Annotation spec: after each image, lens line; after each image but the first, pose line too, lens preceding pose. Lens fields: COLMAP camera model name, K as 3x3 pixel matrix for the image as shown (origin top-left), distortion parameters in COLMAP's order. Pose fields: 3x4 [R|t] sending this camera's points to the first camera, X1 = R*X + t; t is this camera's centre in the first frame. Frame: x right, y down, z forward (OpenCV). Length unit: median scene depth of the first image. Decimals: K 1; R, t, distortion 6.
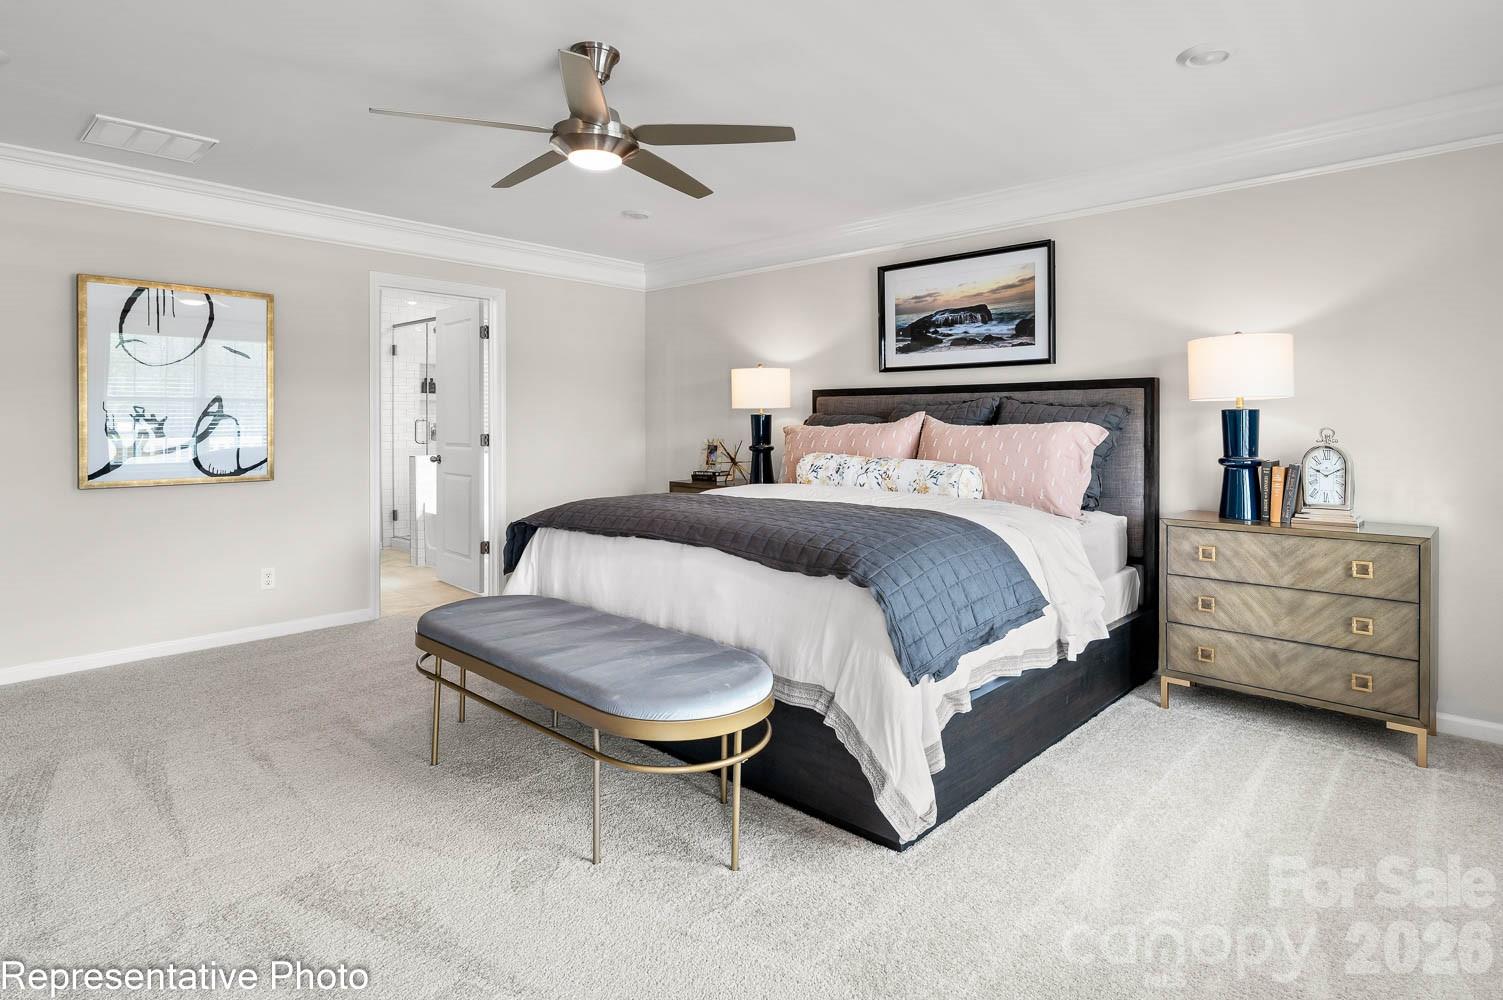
lens RADIAL K [[776.9, 0, 758.9], [0, 776.9, 424.5], [0, 0, 1]] dist [0.026637, 0.000133]
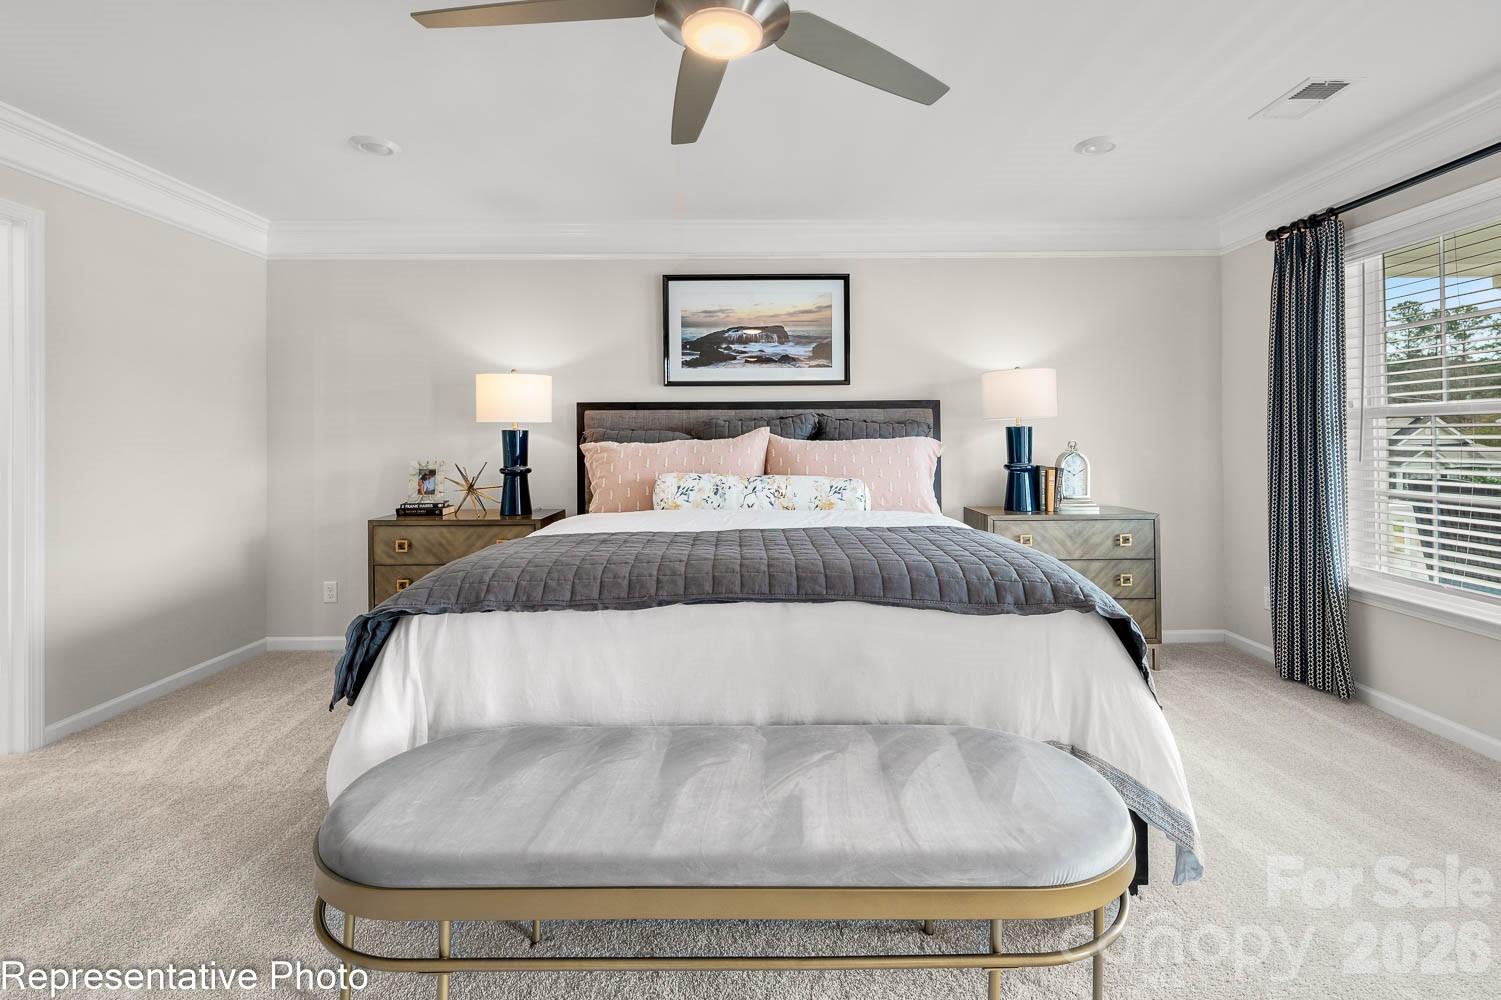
lens RADIAL K [[676.6, 0, 752.1], [0, 676.6, 437.3], [0, 0, 1]] dist [-0.000404, -0.000034]
pose [[0.743881, -0.002013, 0.668309, -0.350764], [0.007919, 0.999952, -0.005802, 0.001213], [-0.668265, 0.009608, 0.743861, 0.350941]]
